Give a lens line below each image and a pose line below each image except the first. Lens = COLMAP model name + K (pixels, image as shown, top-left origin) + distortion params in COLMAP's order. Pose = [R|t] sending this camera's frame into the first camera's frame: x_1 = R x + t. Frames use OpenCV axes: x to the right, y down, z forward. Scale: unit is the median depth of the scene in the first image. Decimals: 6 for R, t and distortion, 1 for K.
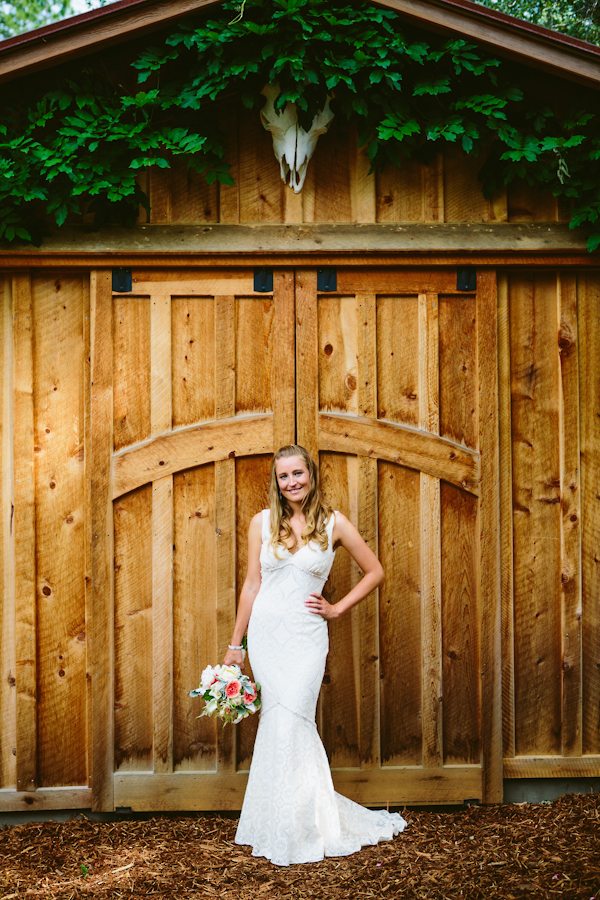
lens RADIAL K [[1142.5, 0, 293.5], [0, 1142.5, 445.1], [0, 0, 1]] dist [-0.010403, 0.000000]
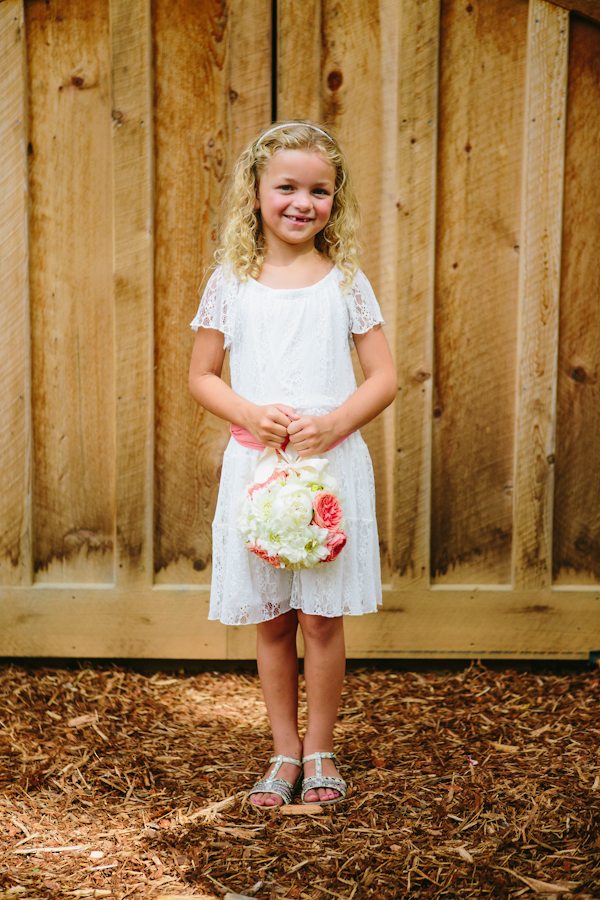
lens RADIAL K [[1519.5, 0, 301.2], [0, 1519.5, 454.2], [0, 0, 1]] dist [0.124173, 0.000000]
pose [[0.998509, 0.021331, -0.050245, 0.051187], [-0.013825, 0.989298, 0.145252, 0.122803], [0.052805, -0.144341, 0.988118, 0.320143]]
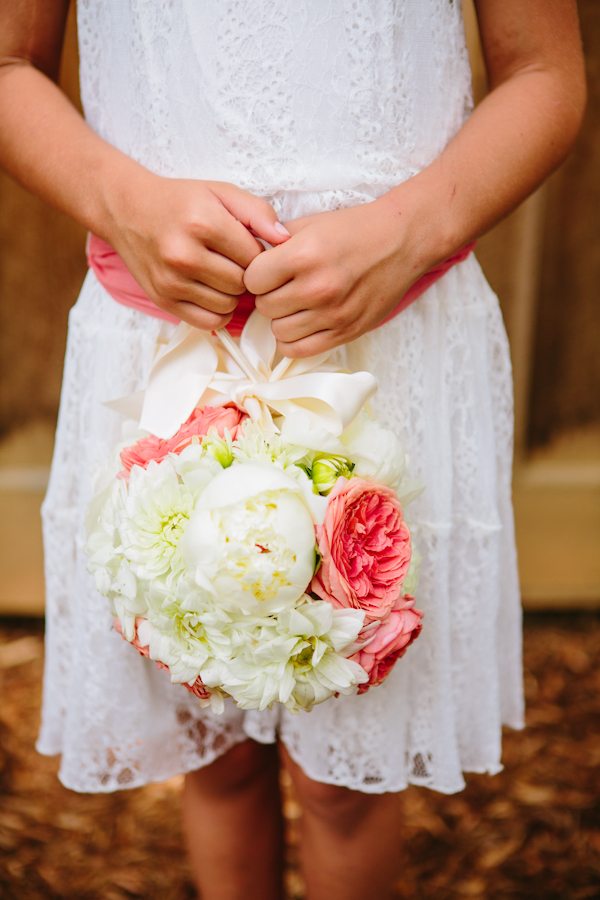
lens RADIAL K [[1519.5, 0, 300.0], [0, 1519.5, 450.9], [0, 0, 1]] dist [0.124173, 0.000000]
pose [[0.994766, 0.066531, -0.077552, 0.037069], [-0.034279, 0.932285, 0.360097, 0.155591], [0.096259, -0.355554, 0.929686, 0.760970]]
